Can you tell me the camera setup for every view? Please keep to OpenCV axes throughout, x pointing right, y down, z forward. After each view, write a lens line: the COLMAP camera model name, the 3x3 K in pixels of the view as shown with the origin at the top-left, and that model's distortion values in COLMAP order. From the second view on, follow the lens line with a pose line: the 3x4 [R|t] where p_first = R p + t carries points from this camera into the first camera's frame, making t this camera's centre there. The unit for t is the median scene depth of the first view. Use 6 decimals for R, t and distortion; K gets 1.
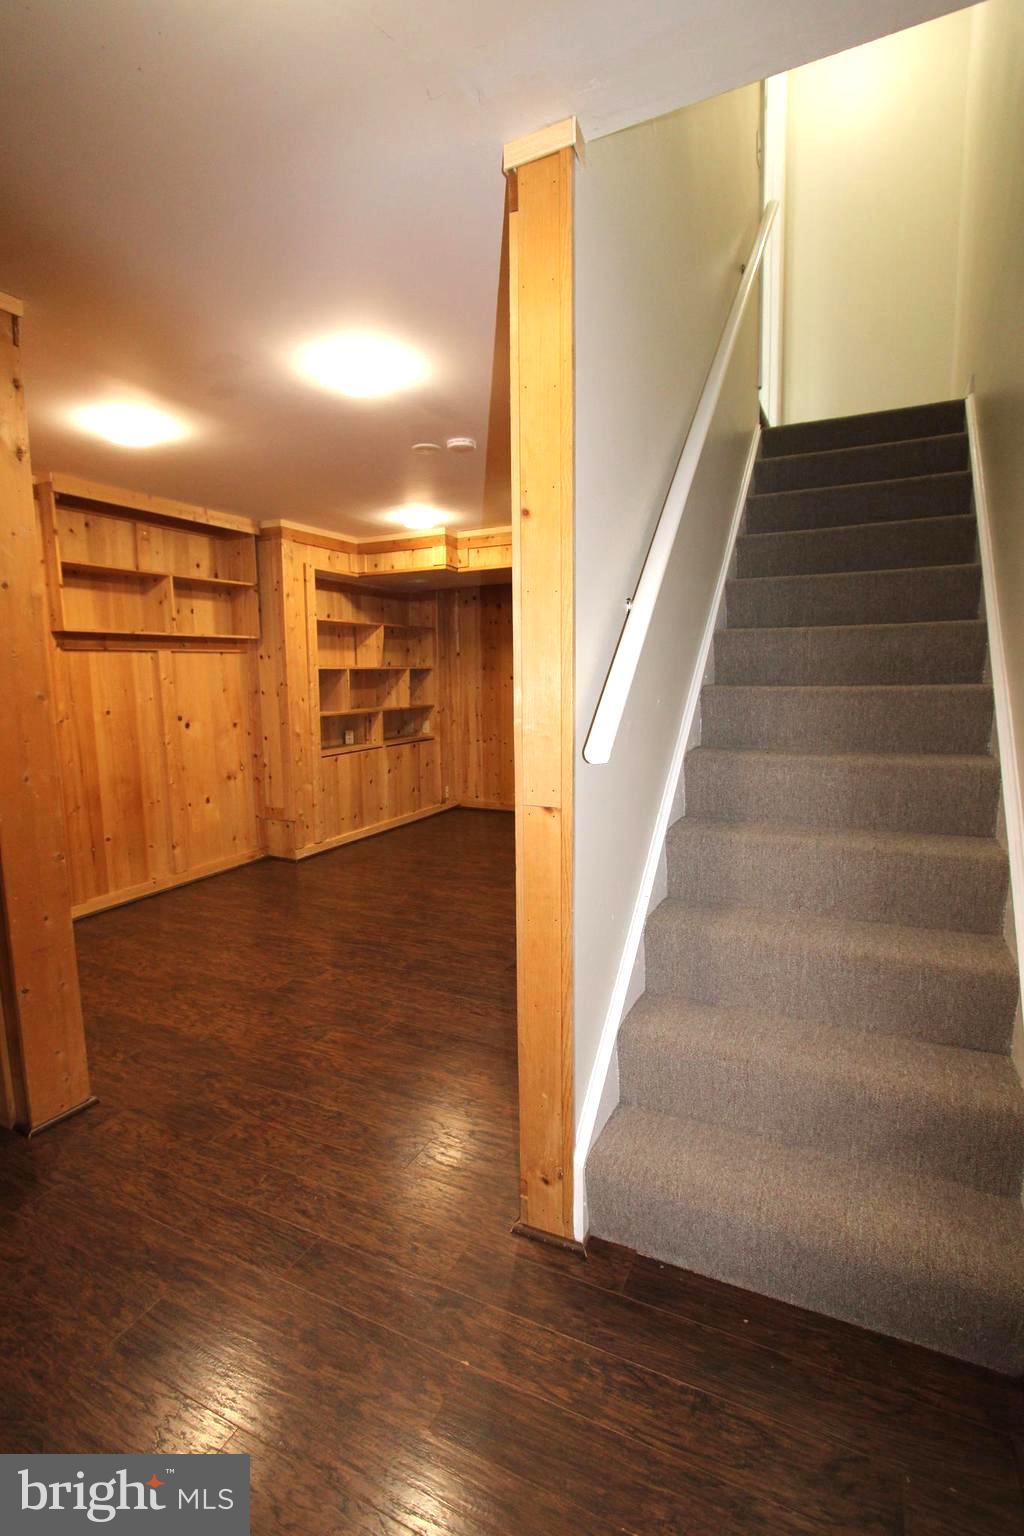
lens RADIAL K [[722.6, 0, 512.5], [0, 722.6, 767.2], [0, 0, 1]] dist [-0.012830, -0.000668]
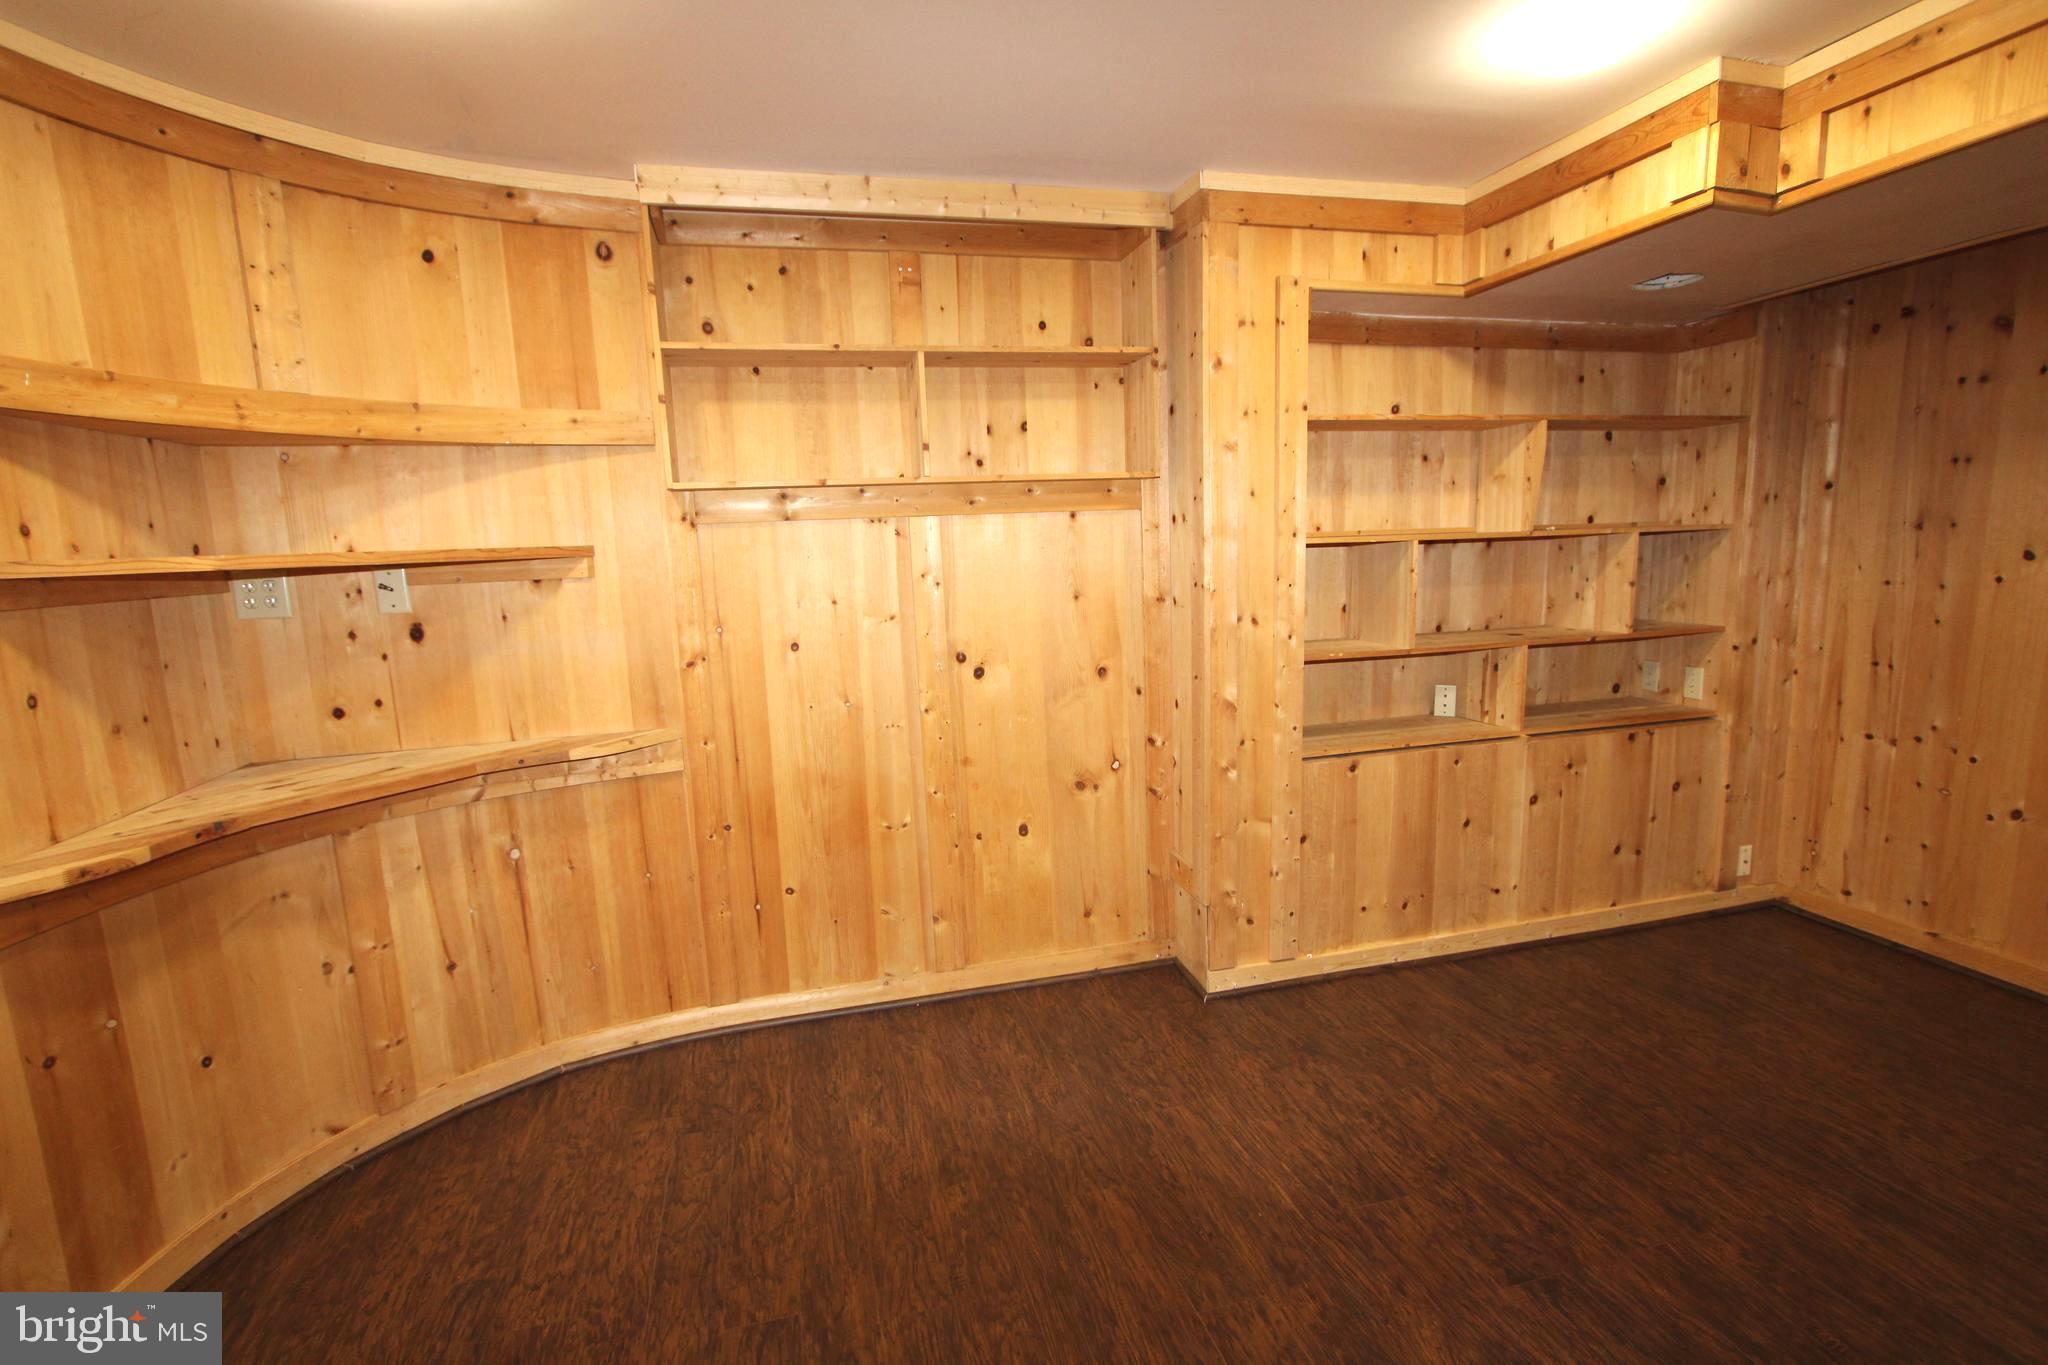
lens RADIAL K [[963.5, 0, 1029.5], [0, 963.5, 687.9], [0, 0, 1]] dist [-0.012830, -0.000668]
pose [[0.650213, 0.106164, -0.752298, 0.040293], [-0.073577, 0.994334, 0.076727, -0.084658], [0.756181, 0.005463, 0.654340, 0.523097]]
